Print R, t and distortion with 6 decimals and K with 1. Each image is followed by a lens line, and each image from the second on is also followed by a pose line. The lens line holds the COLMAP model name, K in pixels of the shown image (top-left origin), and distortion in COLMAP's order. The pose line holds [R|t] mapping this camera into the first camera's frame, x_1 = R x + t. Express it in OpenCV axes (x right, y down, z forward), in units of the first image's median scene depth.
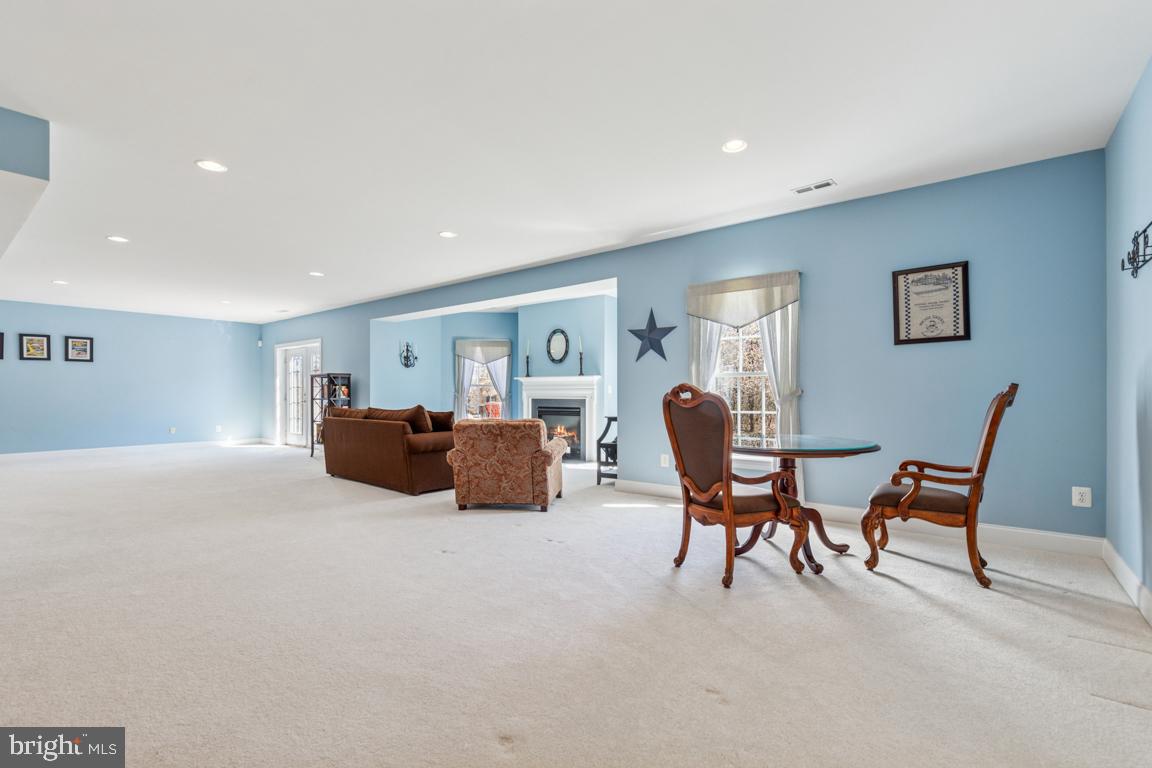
lens RADIAL K [[526.1, 0, 579.3], [0, 526.1, 389.0], [0, 0, 1]] dist [-0.000907, 0.000370]
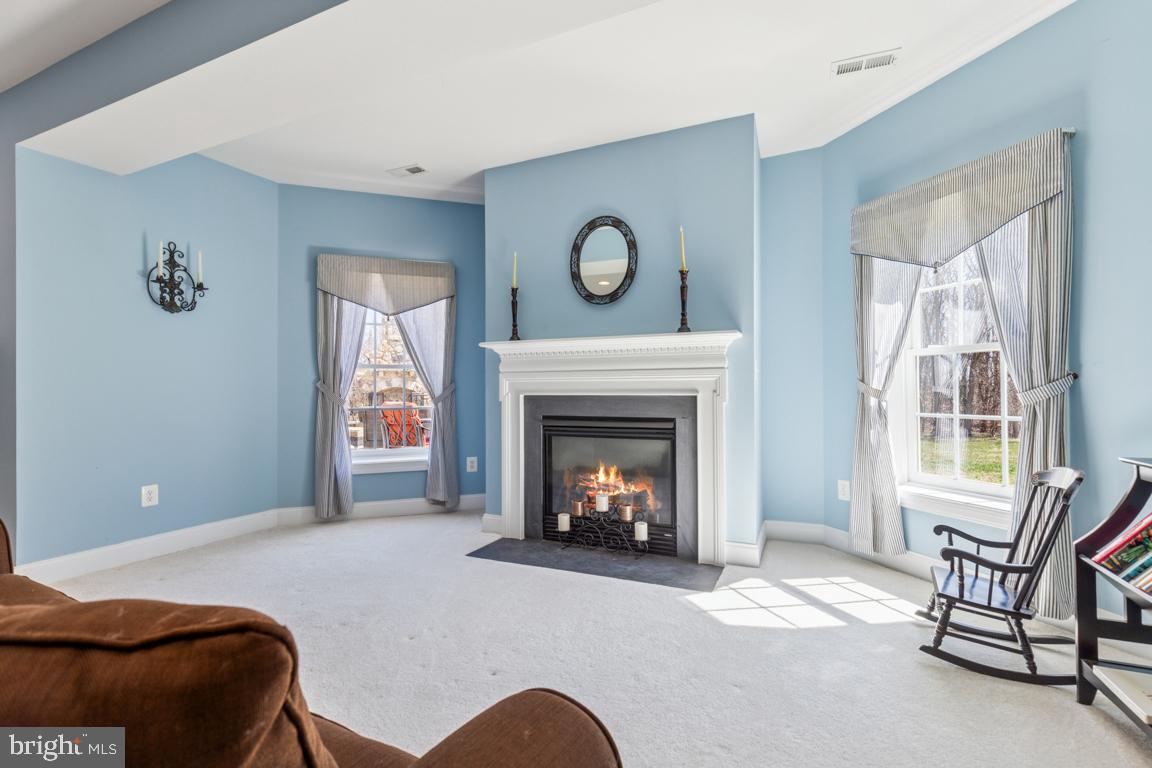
lens RADIAL K [[526.1, 0, 570.7], [0, 526.1, 379.4], [0, 0, 1]] dist [-0.000907, 0.000370]
pose [[0.975157, -0.005566, 0.221447, -0.144158], [0.007485, 0.999941, -0.007826, 0.009090], [-0.221390, 0.009289, 0.975141, 0.599375]]
